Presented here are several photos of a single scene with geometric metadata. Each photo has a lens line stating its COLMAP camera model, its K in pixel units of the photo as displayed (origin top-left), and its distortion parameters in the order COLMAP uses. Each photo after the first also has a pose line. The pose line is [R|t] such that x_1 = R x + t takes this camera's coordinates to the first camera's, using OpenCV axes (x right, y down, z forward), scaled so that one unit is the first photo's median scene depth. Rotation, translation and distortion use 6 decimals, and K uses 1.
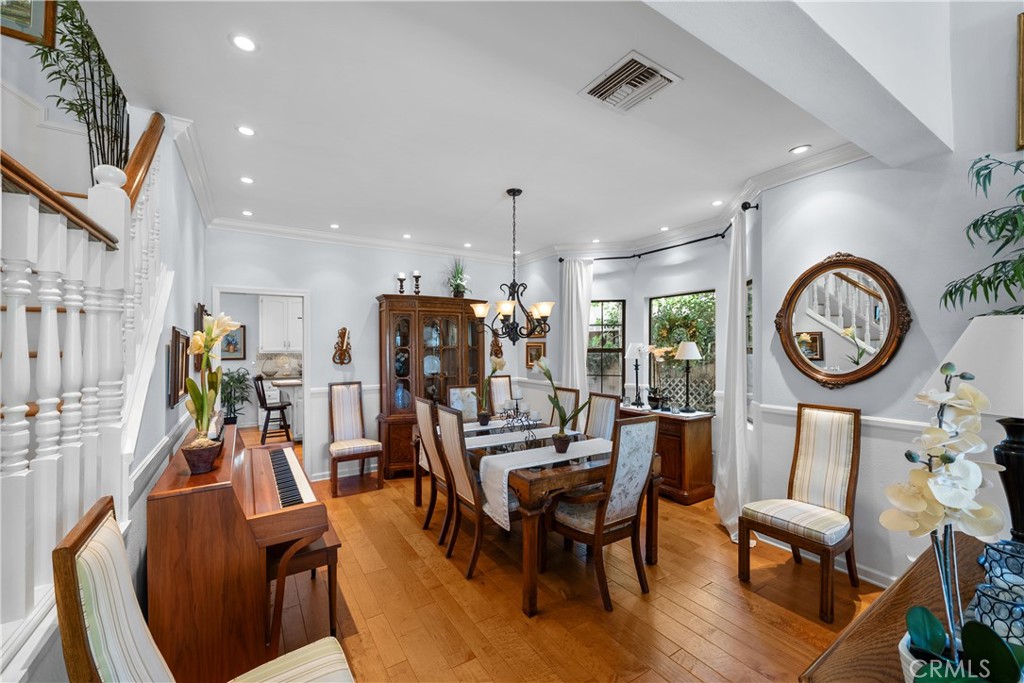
lens RADIAL K [[412.8, 0, 508.7], [0, 412.8, 342.5], [0, 0, 1]] dist [-0.001808, -0.000205]
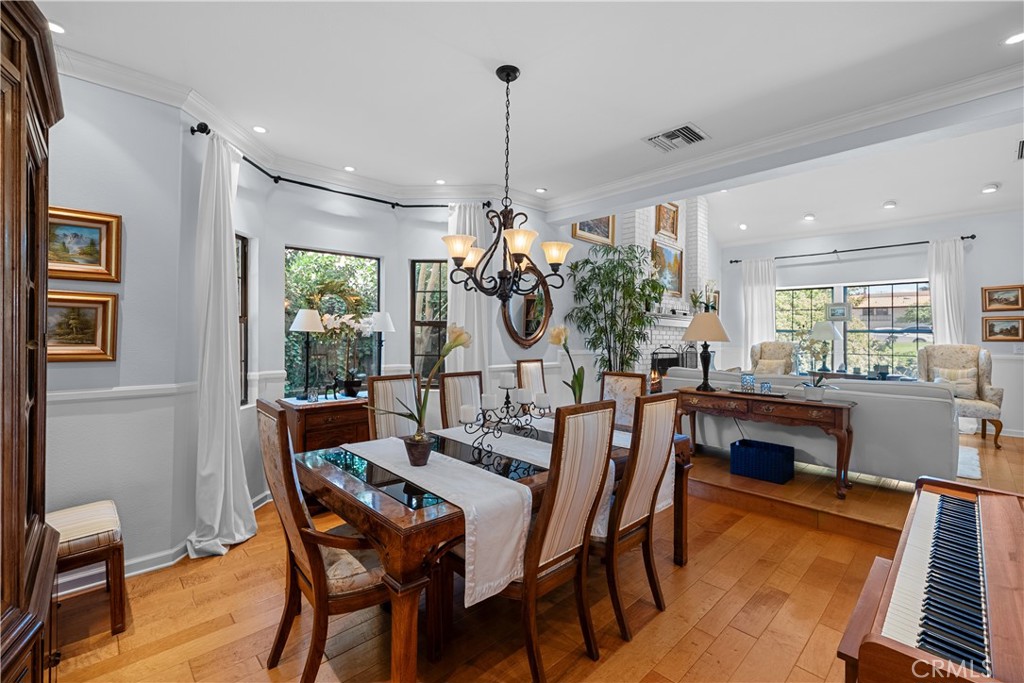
lens RADIAL K [[434.2, 0, 508.3], [0, 434.2, 327.9], [0, 0, 1]] dist [0.000762, 0.000088]
pose [[-0.183655, 0.012489, 0.982911, -0.546808], [-0.020599, 0.999651, -0.016551, 0.043031], [-0.982775, -0.023287, -0.183334, 0.926674]]
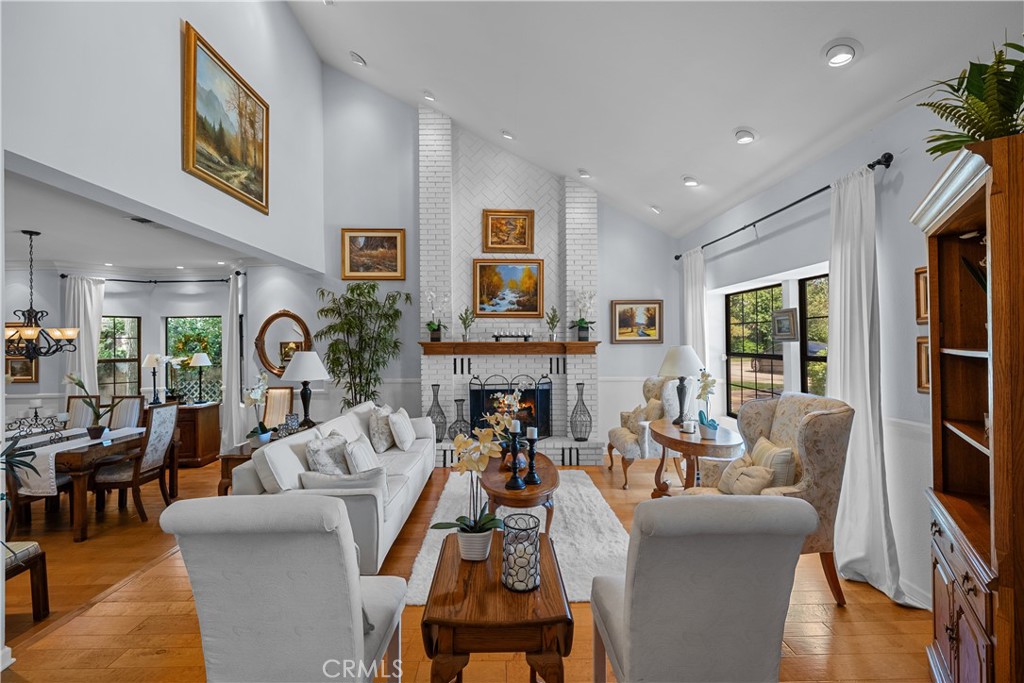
lens RADIAL K [[425.6, 0, 507.3], [0, 425.6, 341.5], [0, 0, 1]] dist [-0.002568, -0.000479]
pose [[0.520505, -0.006247, 0.853836, -0.260870], [0.003704, 0.999980, 0.005058, -0.045944], [-0.853850, 0.000530, 0.520518, -0.655482]]
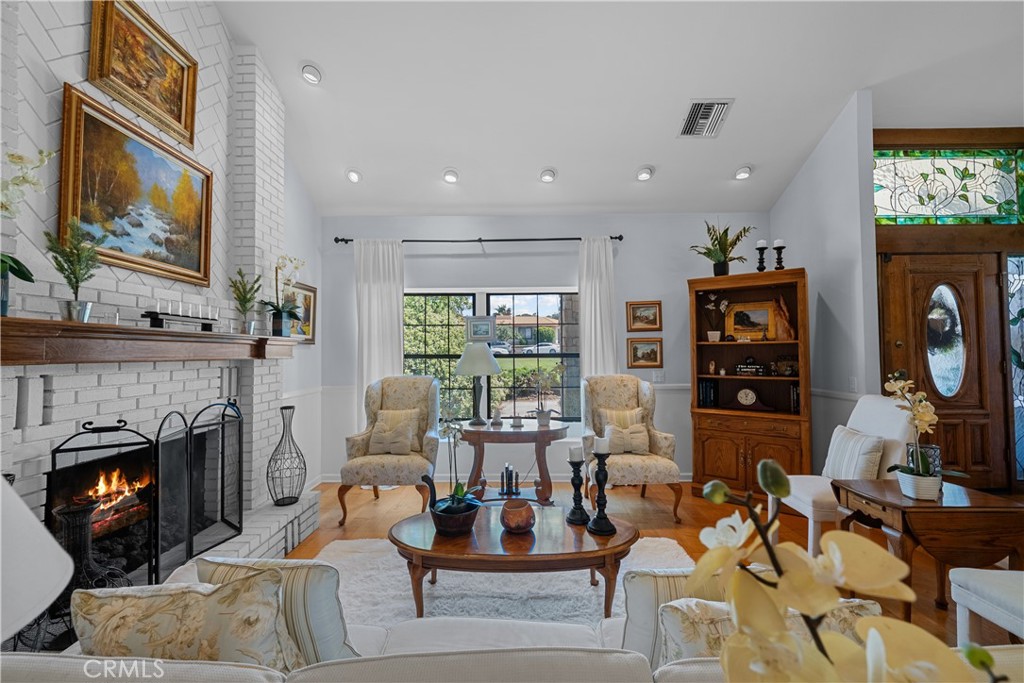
lens RADIAL K [[425.6, 0, 507.3], [0, 425.6, 341.5], [0, 0, 1]] dist [-0.002568, -0.000479]
pose [[-0.834454, 0.016843, 0.550821, 0.200364], [0.001427, 0.999595, -0.028404, -0.007392], [-0.551076, -0.022916, -0.834140, 0.268290]]
